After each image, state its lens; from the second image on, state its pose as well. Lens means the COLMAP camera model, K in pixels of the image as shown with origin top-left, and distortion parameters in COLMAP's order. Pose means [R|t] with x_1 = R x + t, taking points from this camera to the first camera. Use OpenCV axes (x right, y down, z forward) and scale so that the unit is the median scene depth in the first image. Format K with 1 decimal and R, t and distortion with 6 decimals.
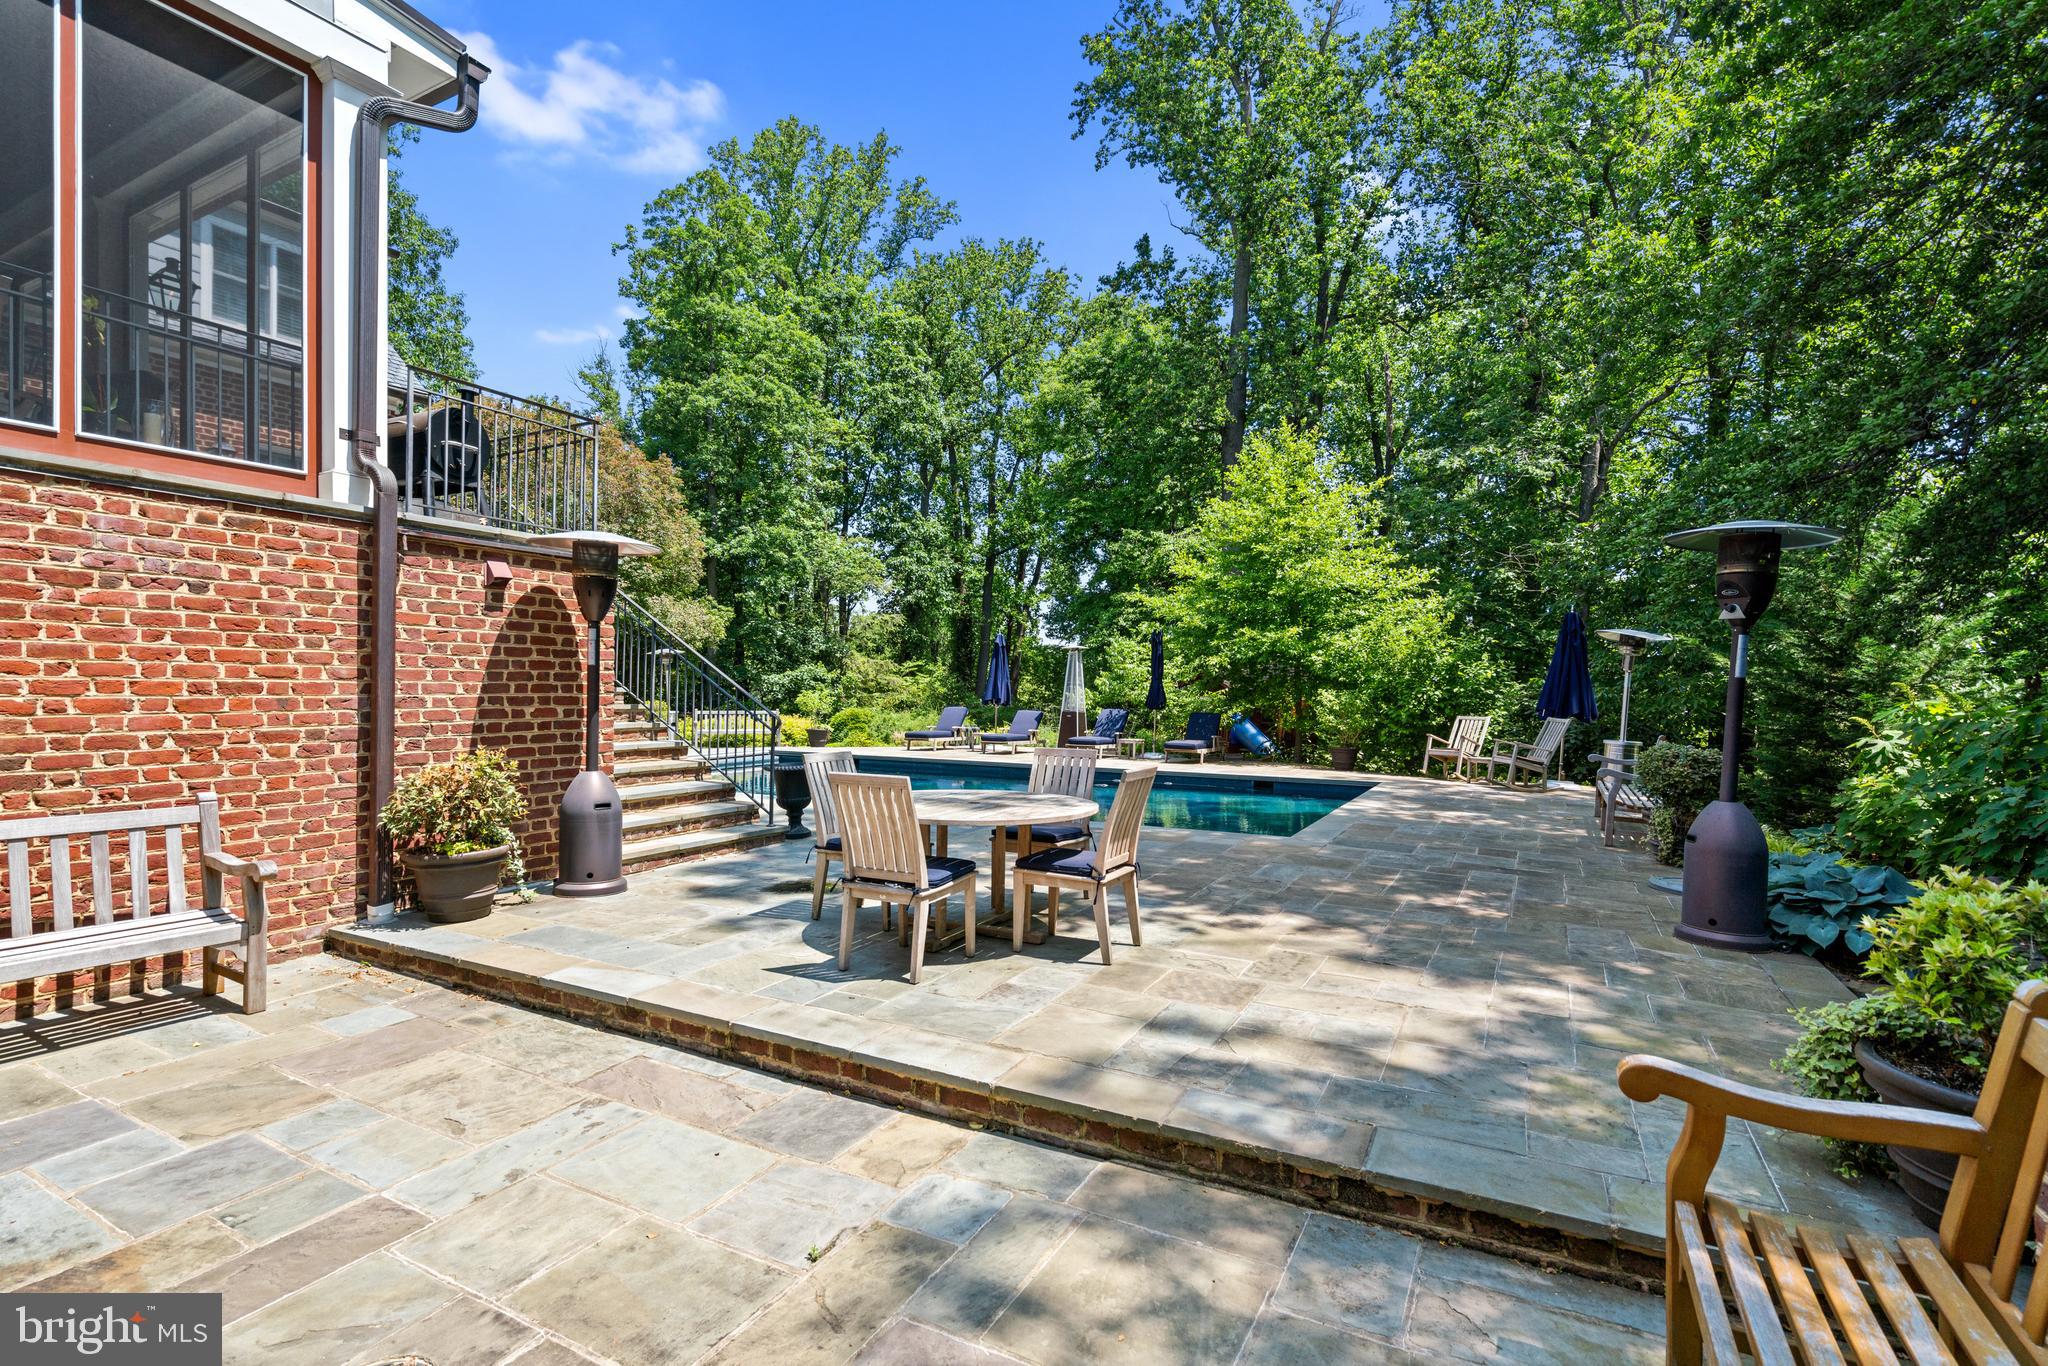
lens RADIAL K [[930.9, 0, 1025.9], [0, 930.9, 690.7], [0, 0, 1]] dist [-0.002053, -0.000118]
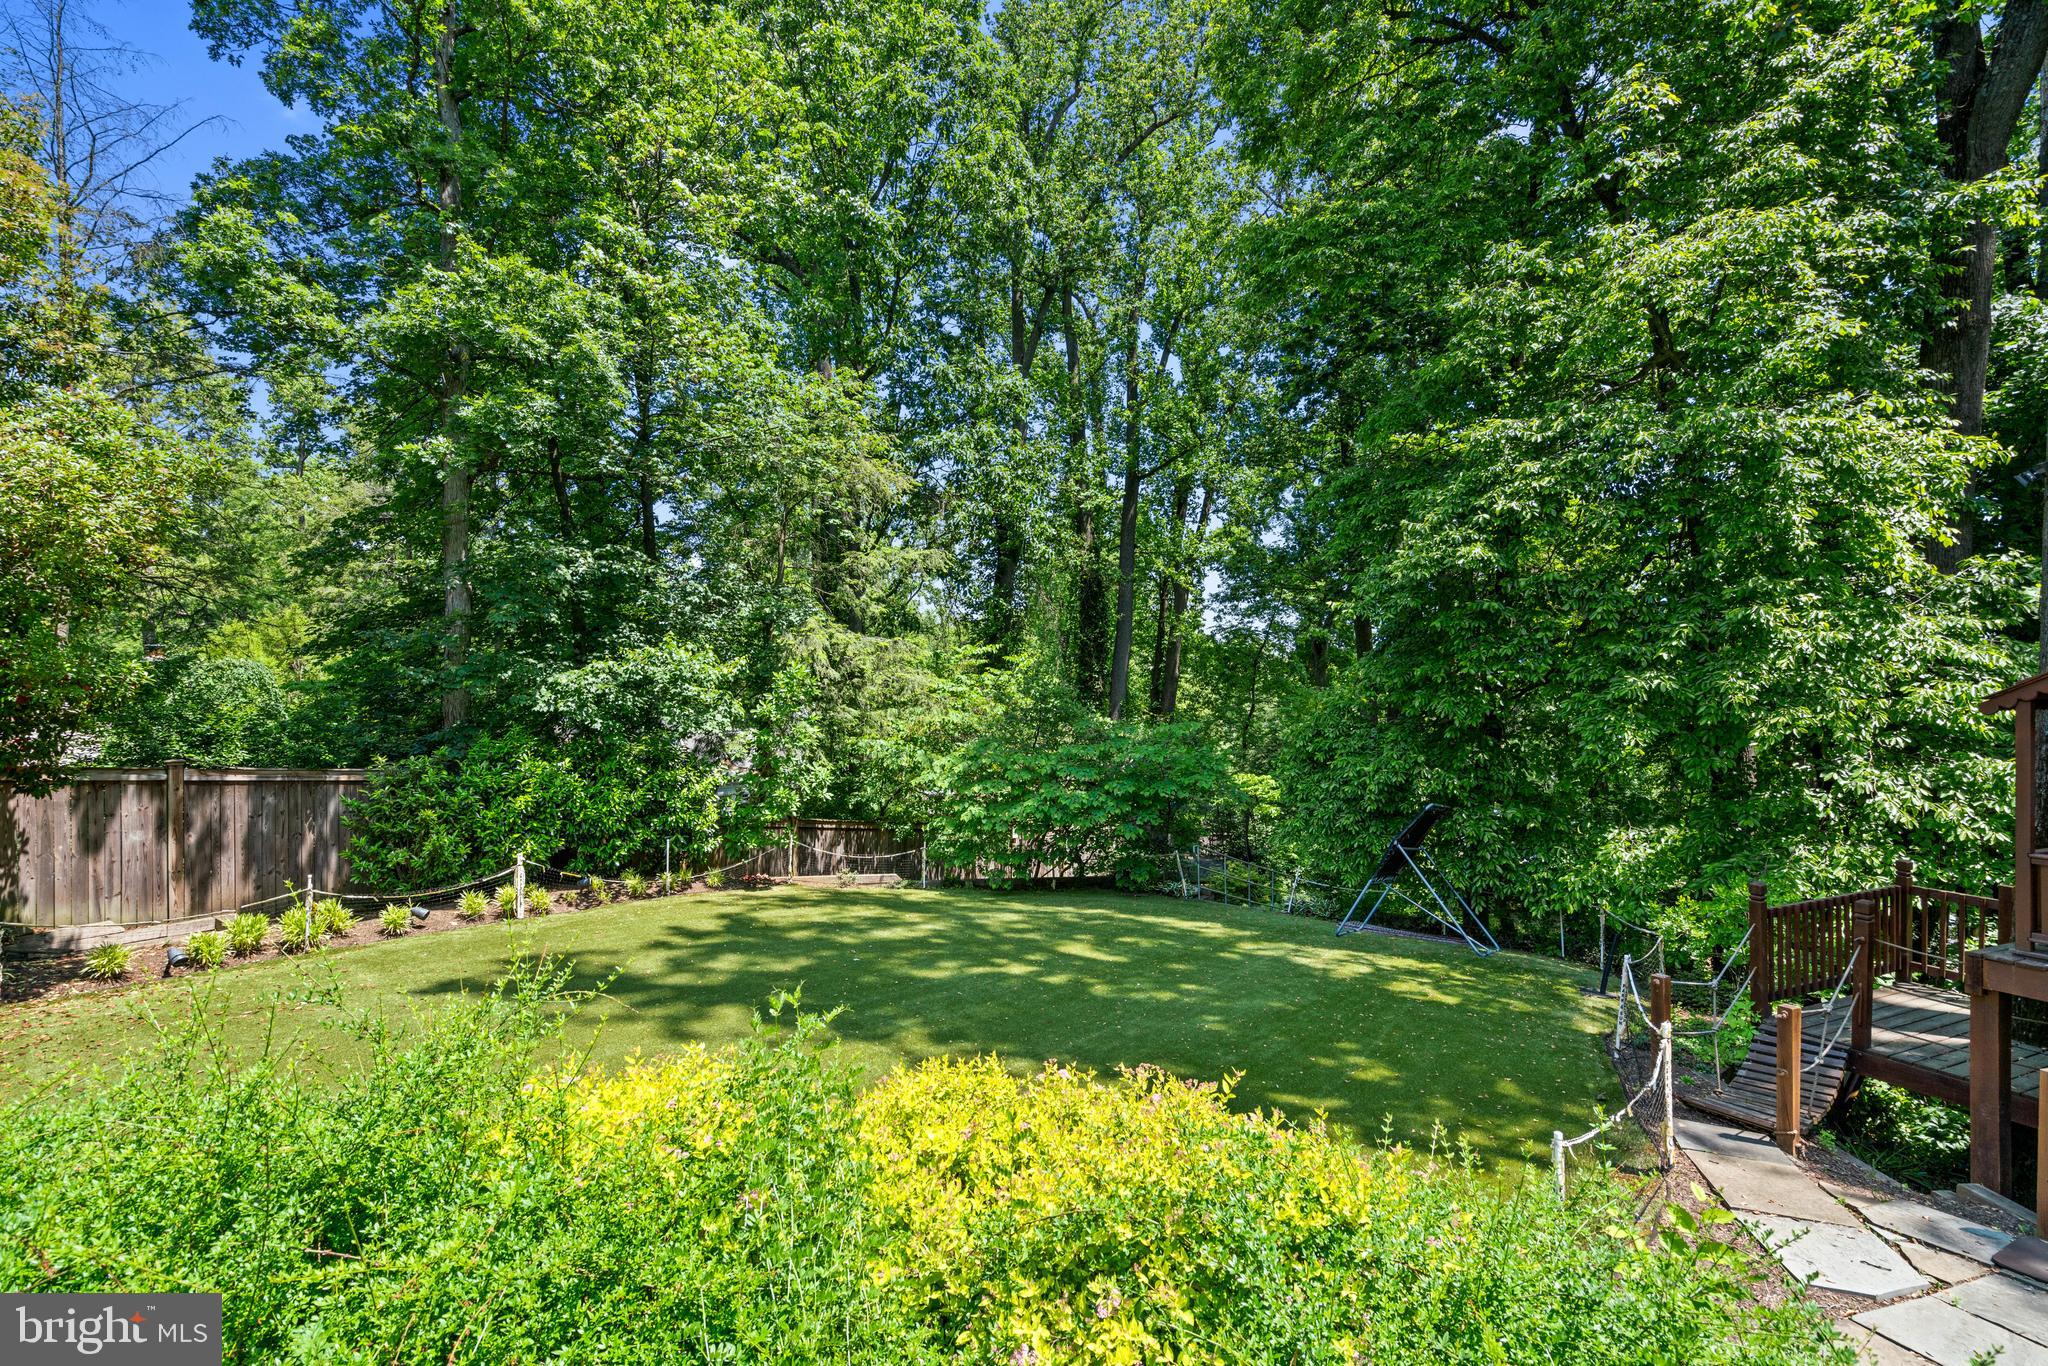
lens RADIAL K [[930.9, 0, 1042.5], [0, 930.9, 675.3], [0, 0, 1]] dist [-0.002053, -0.000118]
pose [[0.989696, -0.010468, -0.142803, -0.010250], [0.007912, 0.999798, -0.018459, -0.004086], [0.142968, 0.017139, 0.989579, 0.393810]]
